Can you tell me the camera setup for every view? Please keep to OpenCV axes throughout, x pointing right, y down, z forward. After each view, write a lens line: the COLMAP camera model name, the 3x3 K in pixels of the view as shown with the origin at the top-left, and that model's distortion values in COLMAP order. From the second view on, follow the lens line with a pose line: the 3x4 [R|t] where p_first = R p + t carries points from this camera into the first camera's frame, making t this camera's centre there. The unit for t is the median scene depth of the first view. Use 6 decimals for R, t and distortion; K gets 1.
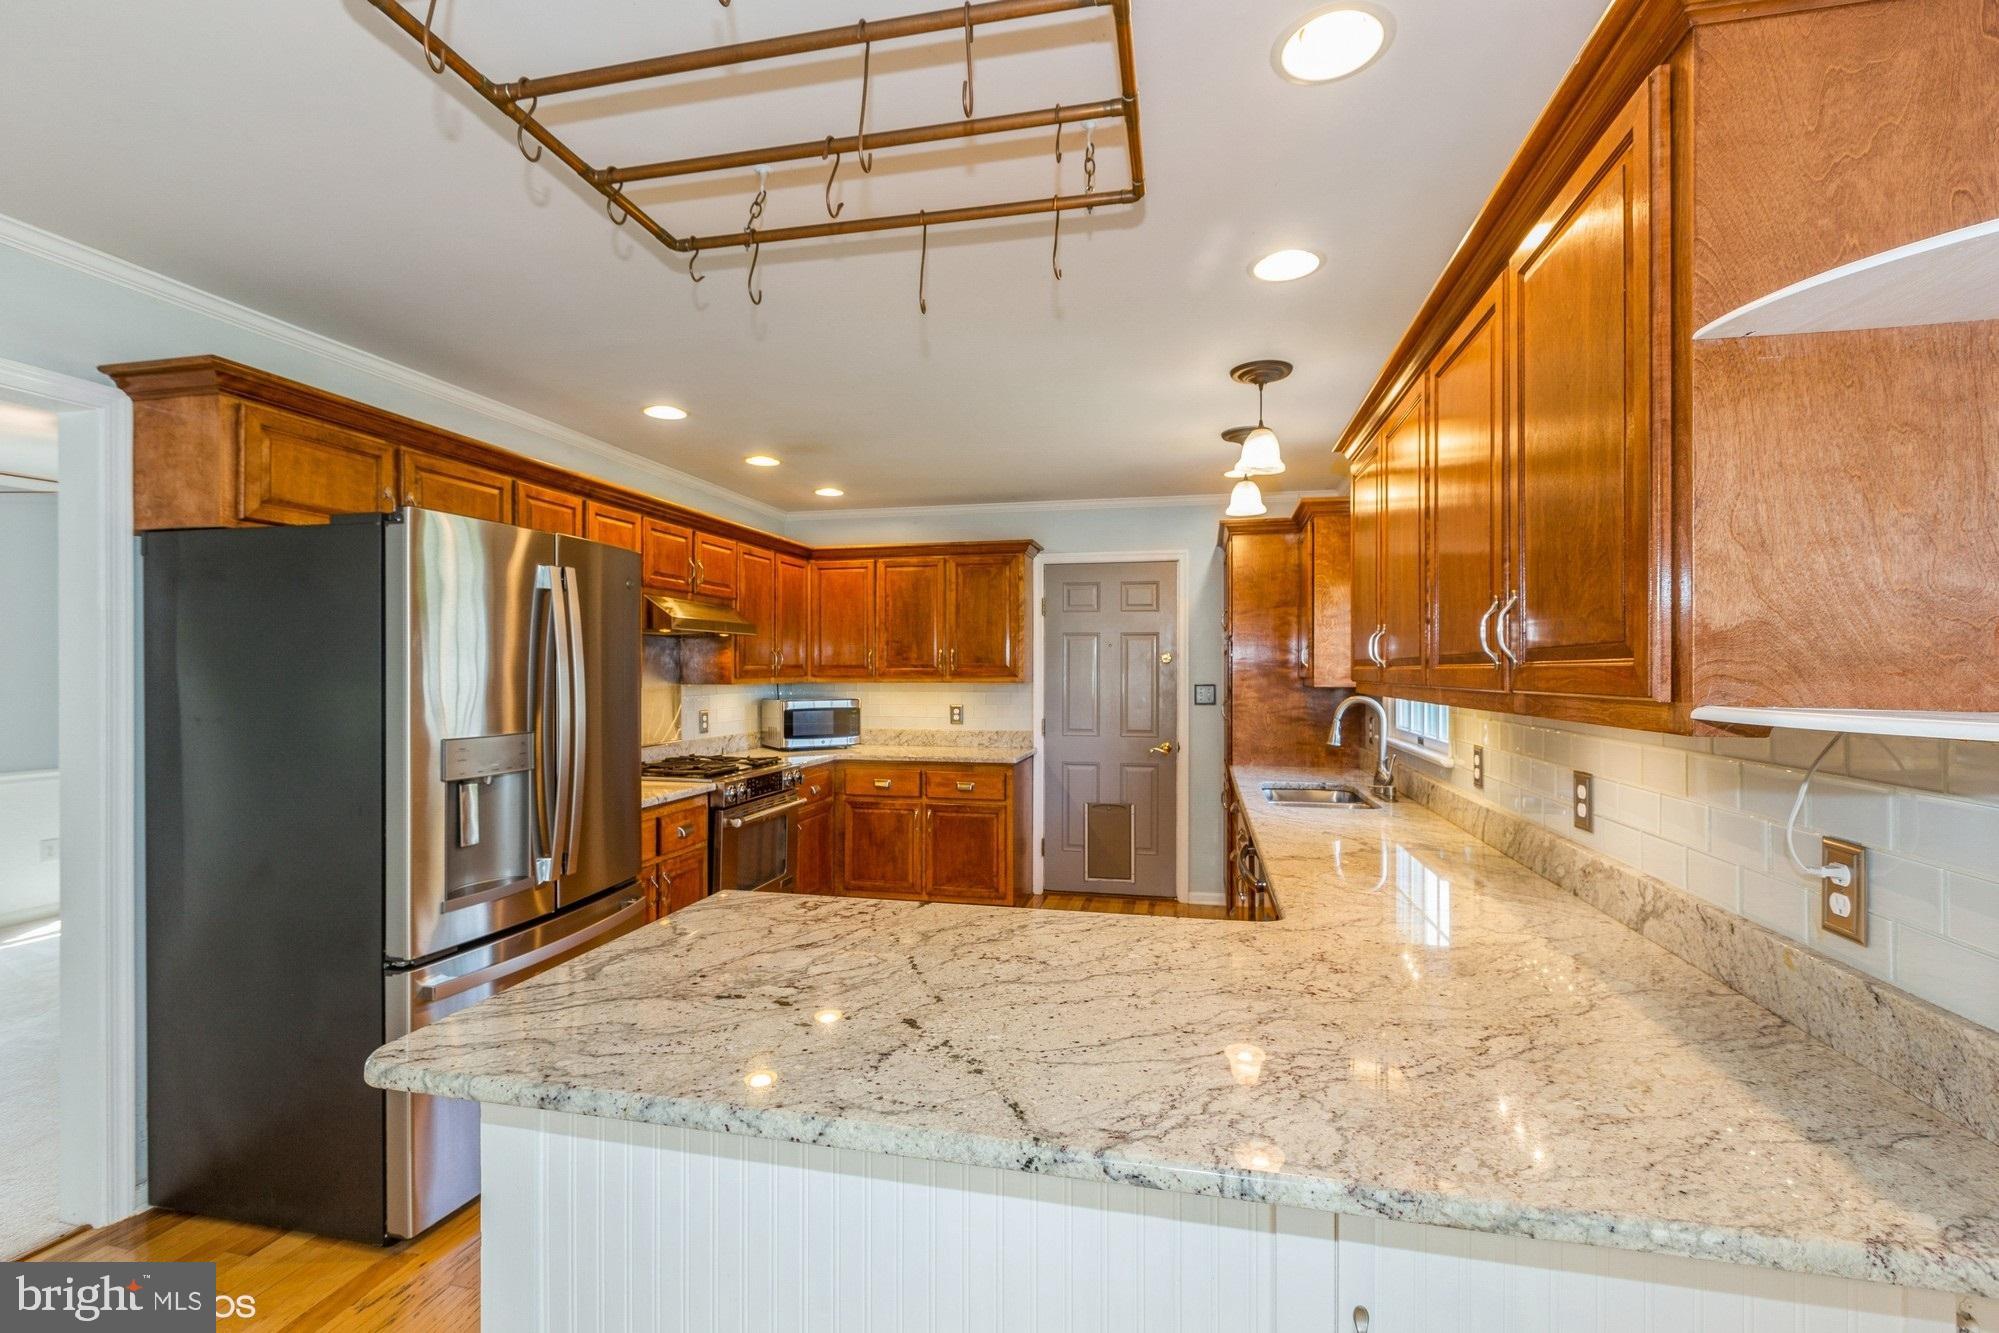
lens RADIAL K [[887.5, 0, 996.8], [0, 887.5, 671.3], [0, 0, 1]] dist [0.000228, 0.000098]
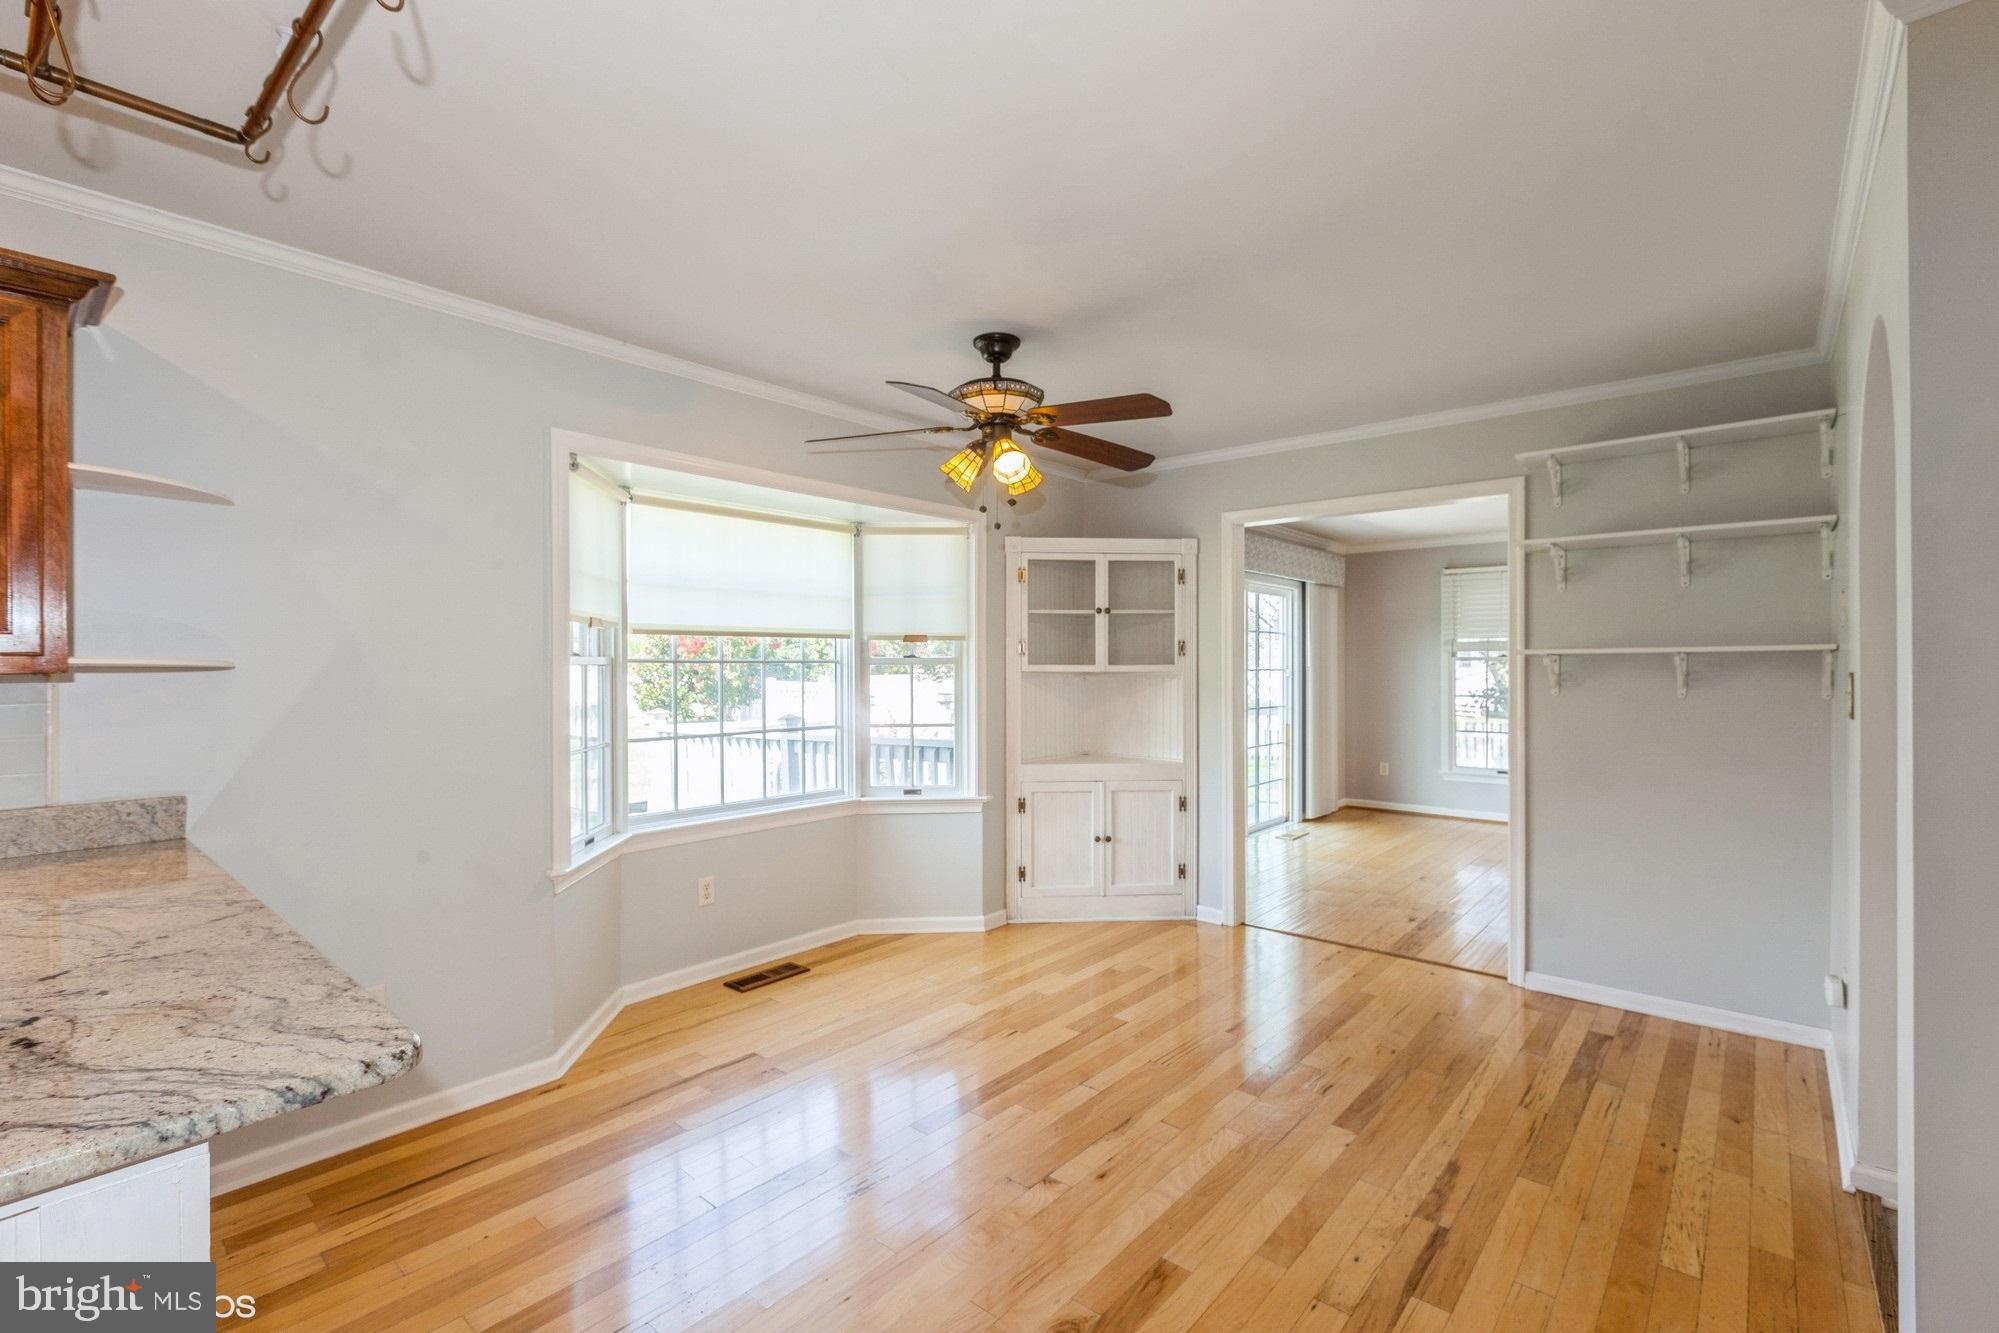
lens RADIAL K [[886.4, 0, 993.8], [0, 886.4, 669.0], [0, 0, 1]] dist [0.001769, -0.000830]
pose [[-0.879957, -0.000102, 0.475054, -0.388420], [0.003007, 0.999979, 0.005785, 0.012269], [-0.475044, 0.006519, -0.879938, 0.354806]]
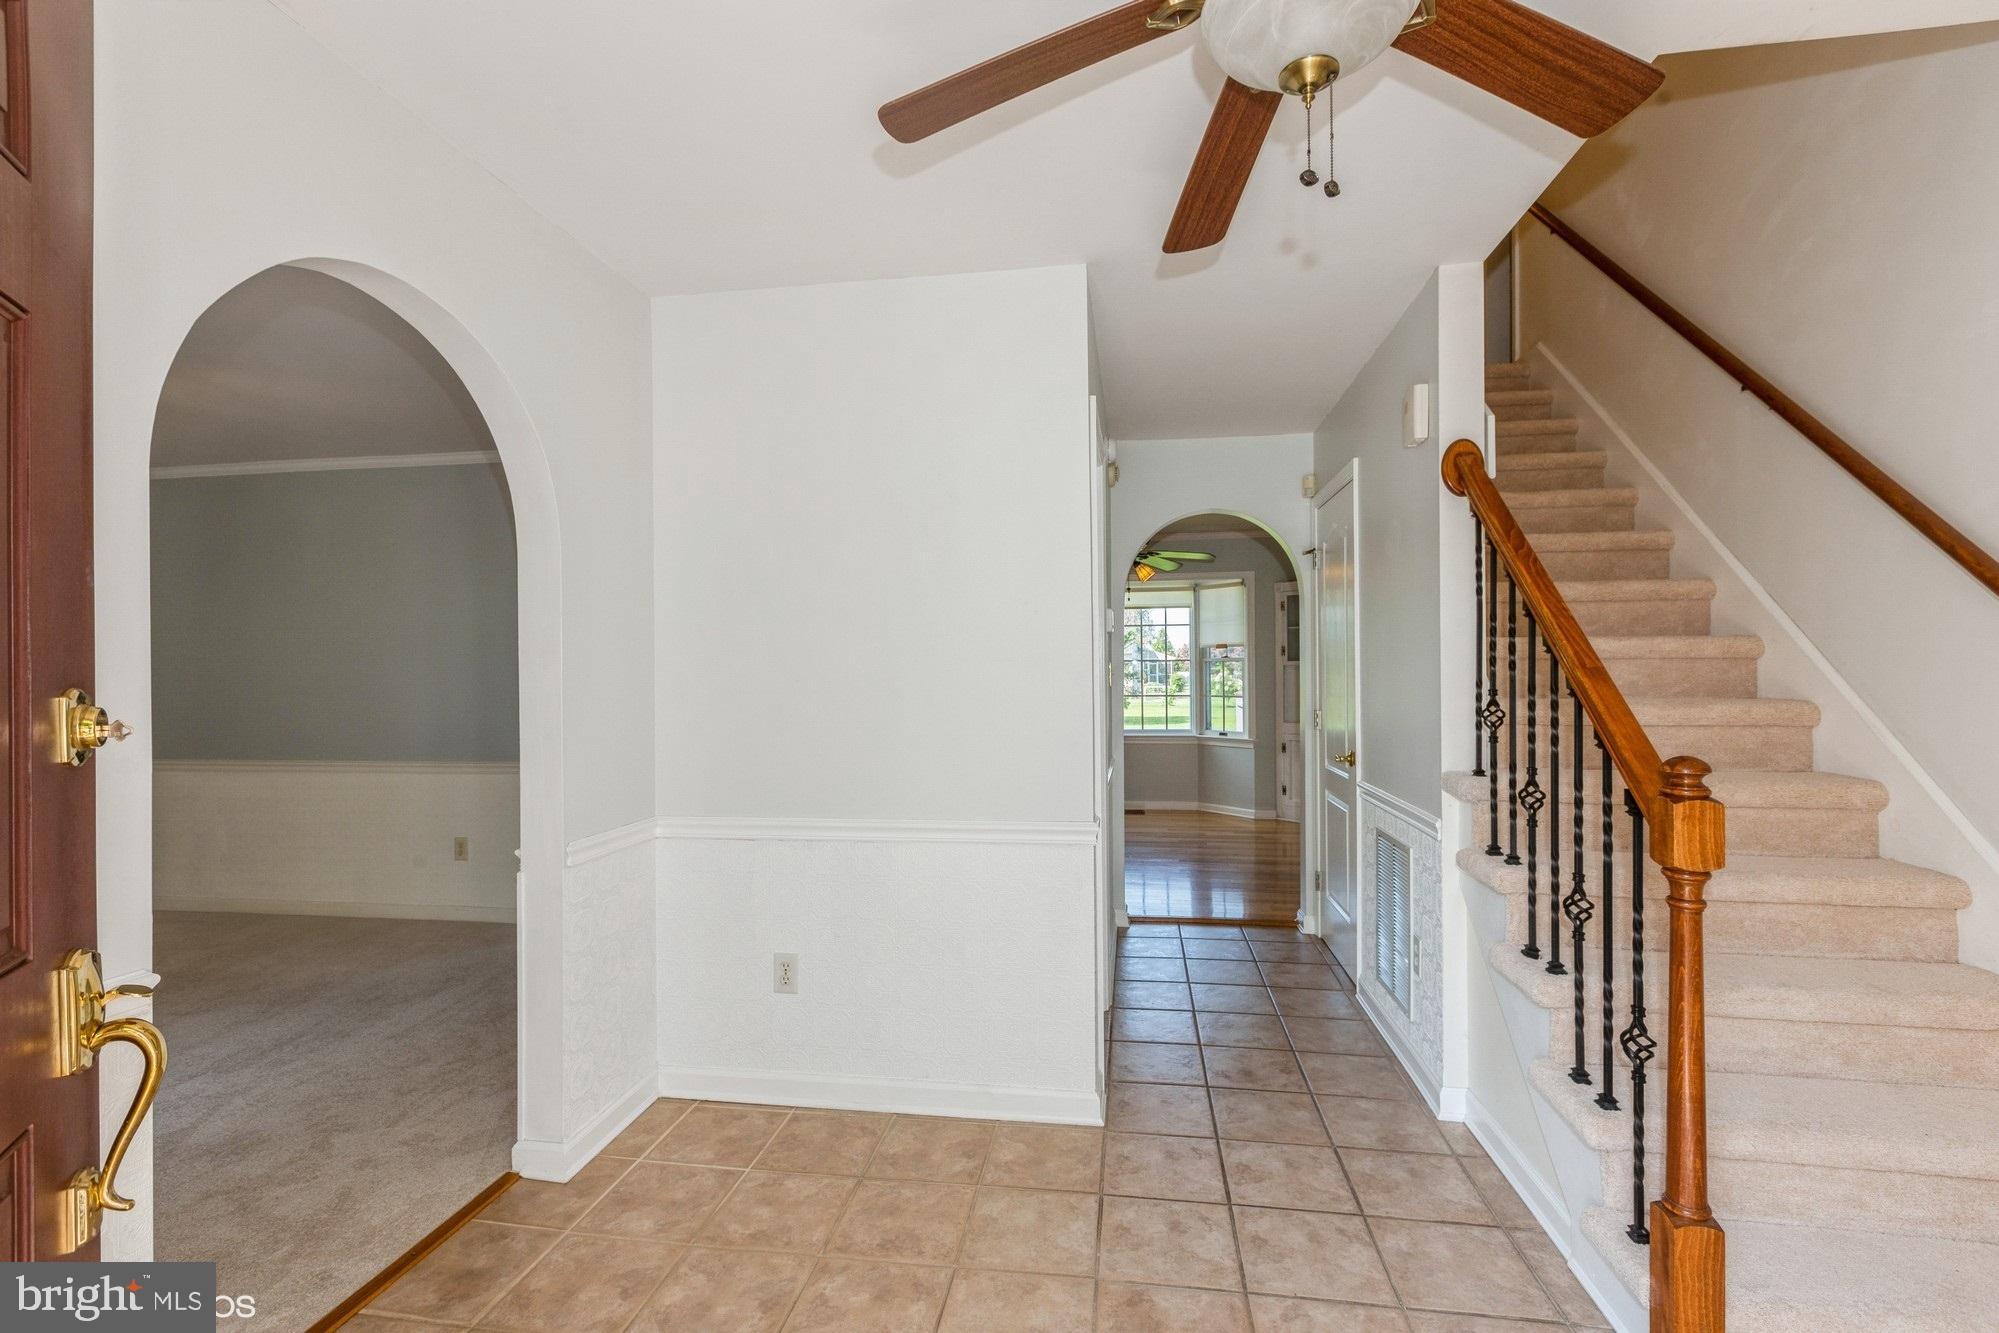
lens RADIAL K [[887.5, 0, 996.8], [0, 887.5, 671.3], [0, 0, 1]] dist [0.000228, 0.000098]
pose [[-0.061746, -0.004611, 0.998081, -1.493936], [0.012221, 0.999911, 0.005376, 0.016992], [-0.998017, 0.012530, -0.061684, 0.090623]]
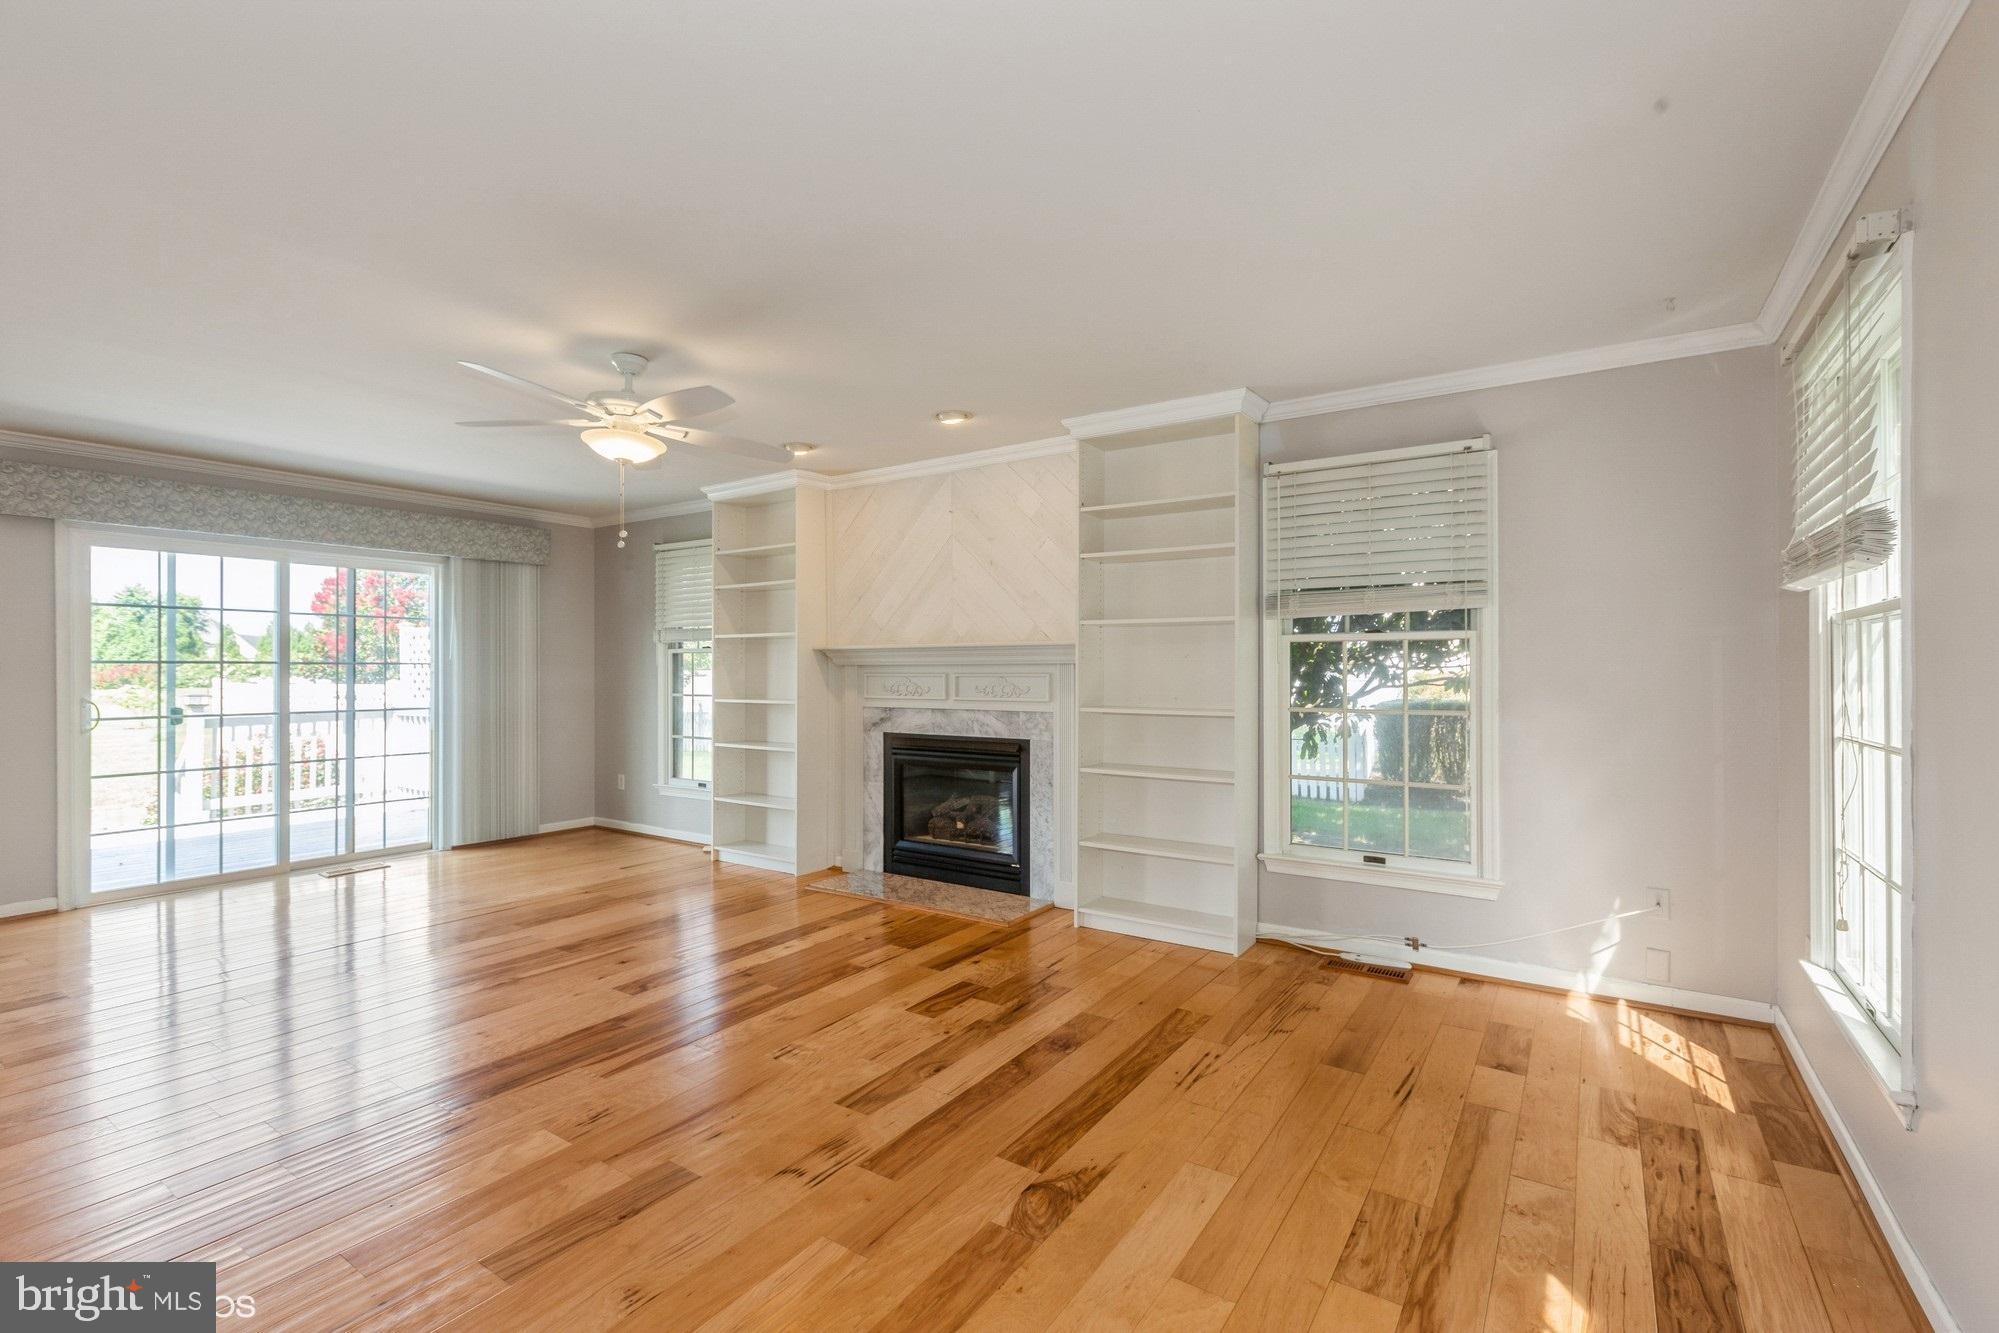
lens RADIAL K [[887.5, 0, 996.8], [0, 887.5, 671.3], [0, 0, 1]] dist [0.000228, 0.000098]
pose [[-0.932323, 0.002087, 0.361622, -1.331977], [0.004375, 0.999975, 0.005510, 0.029090], [-0.361601, 0.006720, -0.932309, -0.396179]]
